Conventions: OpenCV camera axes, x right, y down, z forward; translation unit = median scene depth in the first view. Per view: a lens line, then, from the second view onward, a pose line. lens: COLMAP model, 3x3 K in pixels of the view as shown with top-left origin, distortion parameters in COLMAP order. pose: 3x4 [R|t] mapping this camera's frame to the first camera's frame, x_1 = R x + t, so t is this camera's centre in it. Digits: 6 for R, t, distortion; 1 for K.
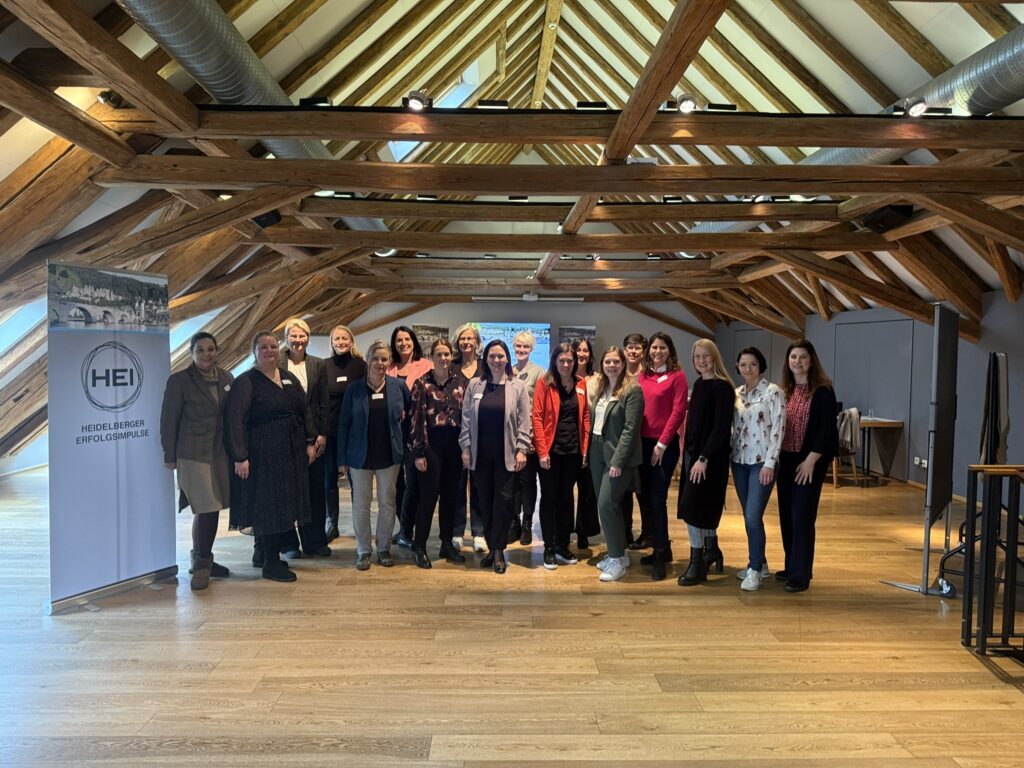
lens RADIAL K [[749.9, 0, 514.7], [0, 749.9, 393.0], [0, 0, 1]] dist [0.000255, 0.002674]
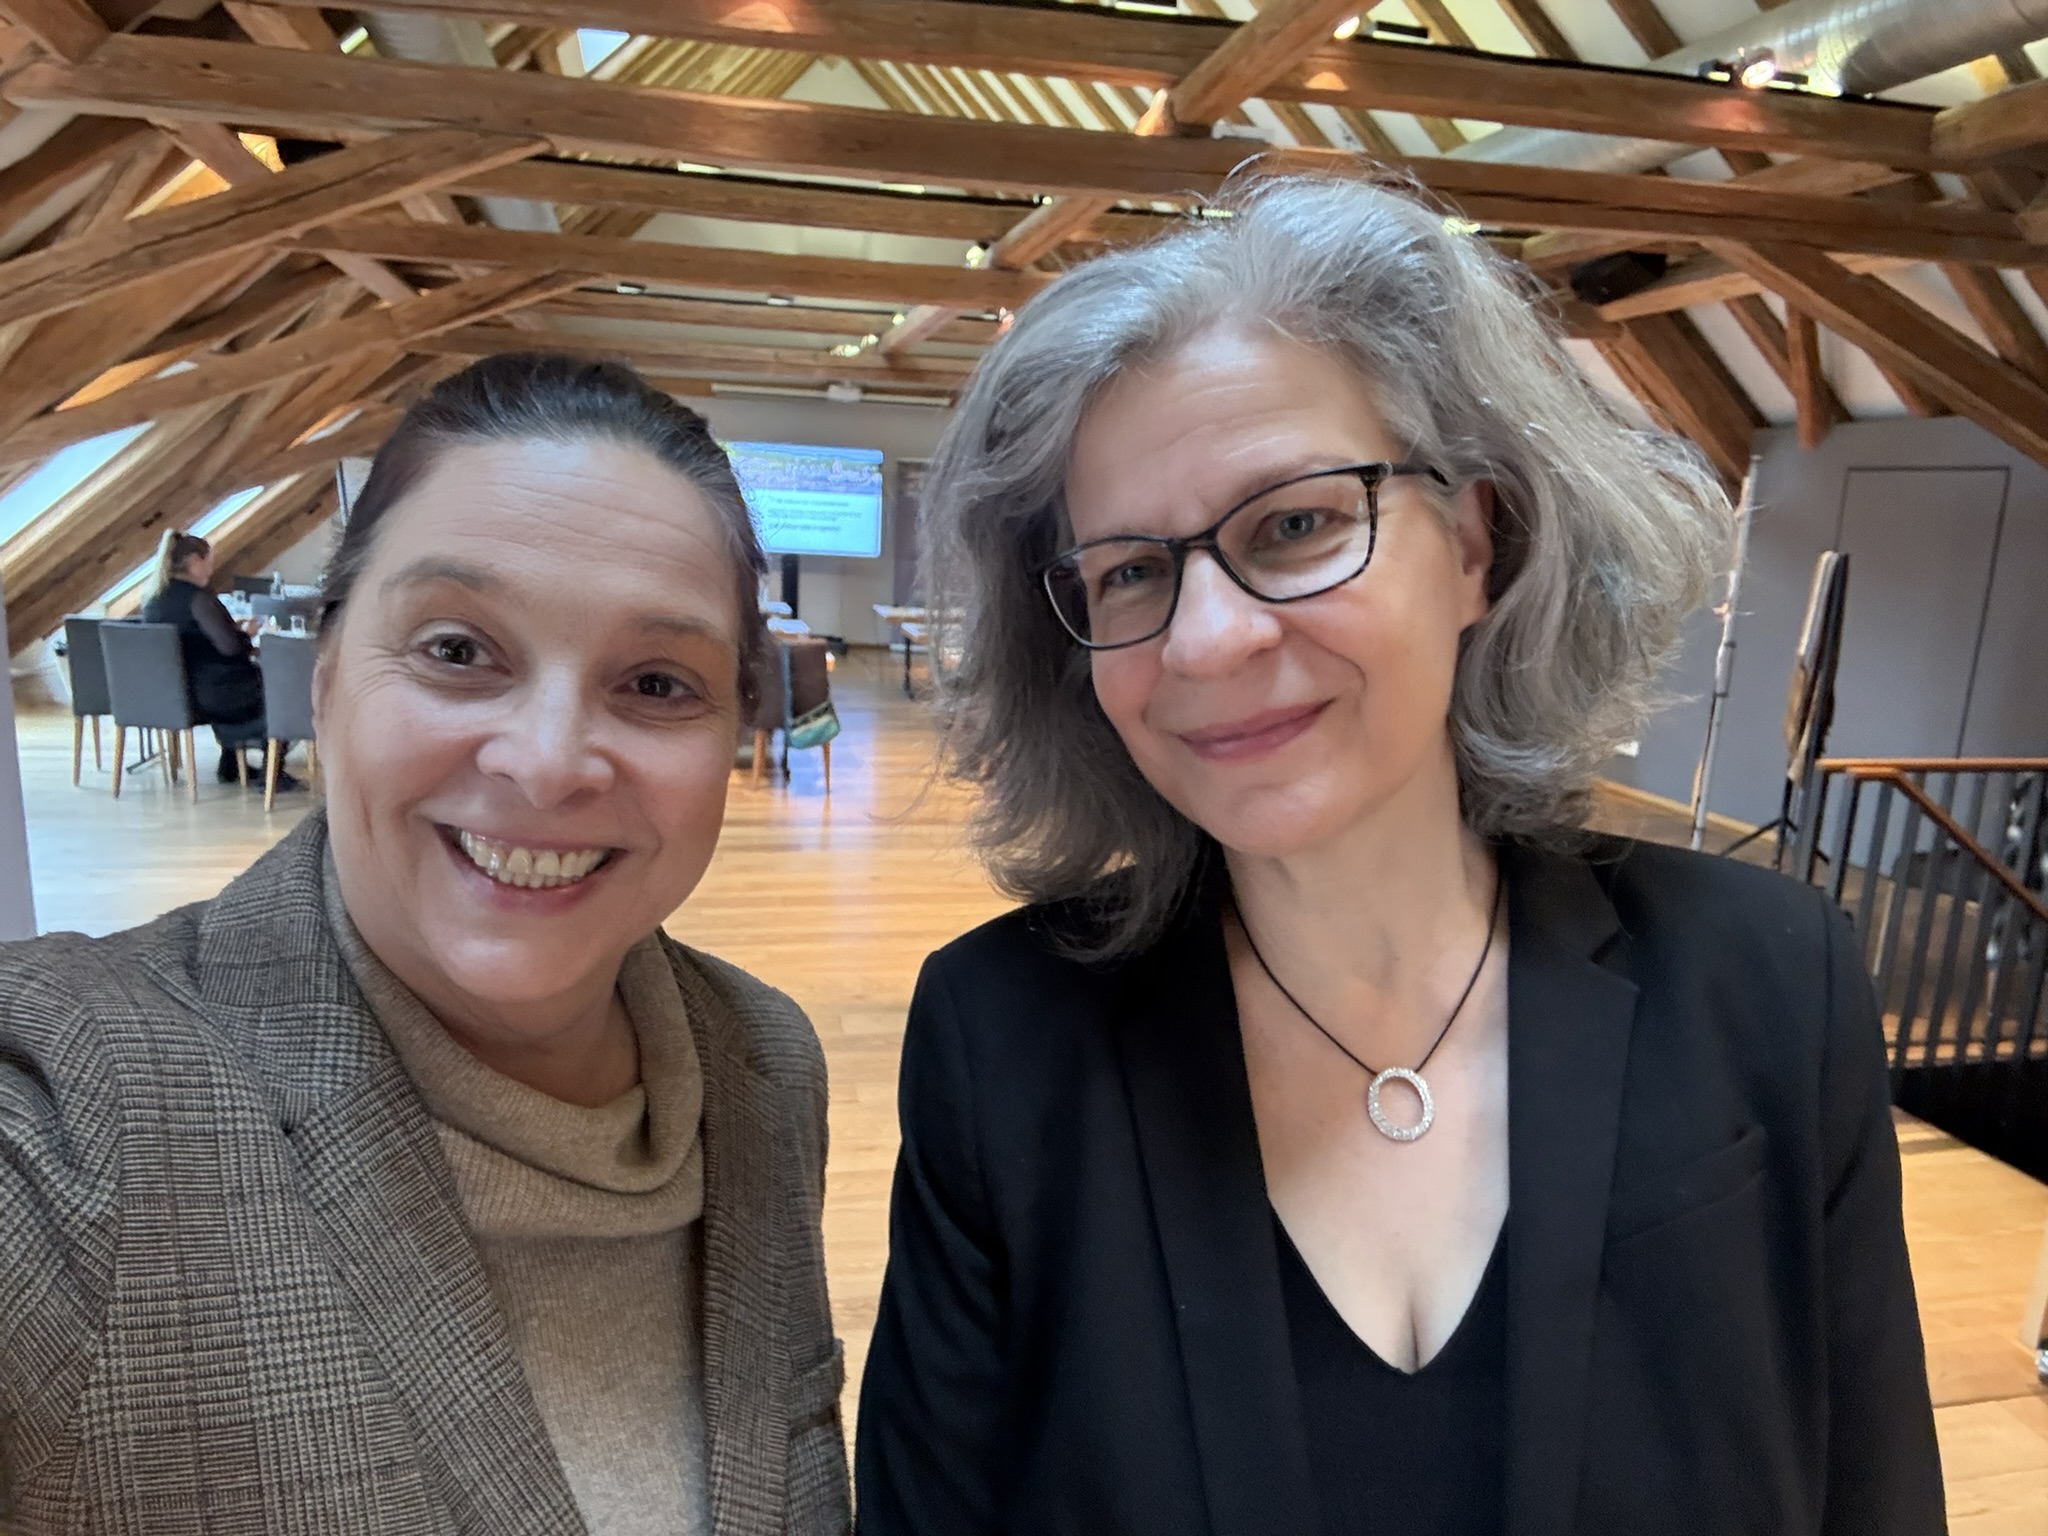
lens RADIAL K [[1484.0, 0, 1014.5], [0, 1484.0, 781.5], [0, 0, 1]] dist [0.009475, -0.013052]
pose [[0.977872, -0.010925, 0.208918, -0.174464], [-0.017709, 0.990729, 0.134697, -0.024836], [-0.208452, -0.135416, 0.968612, 0.055053]]
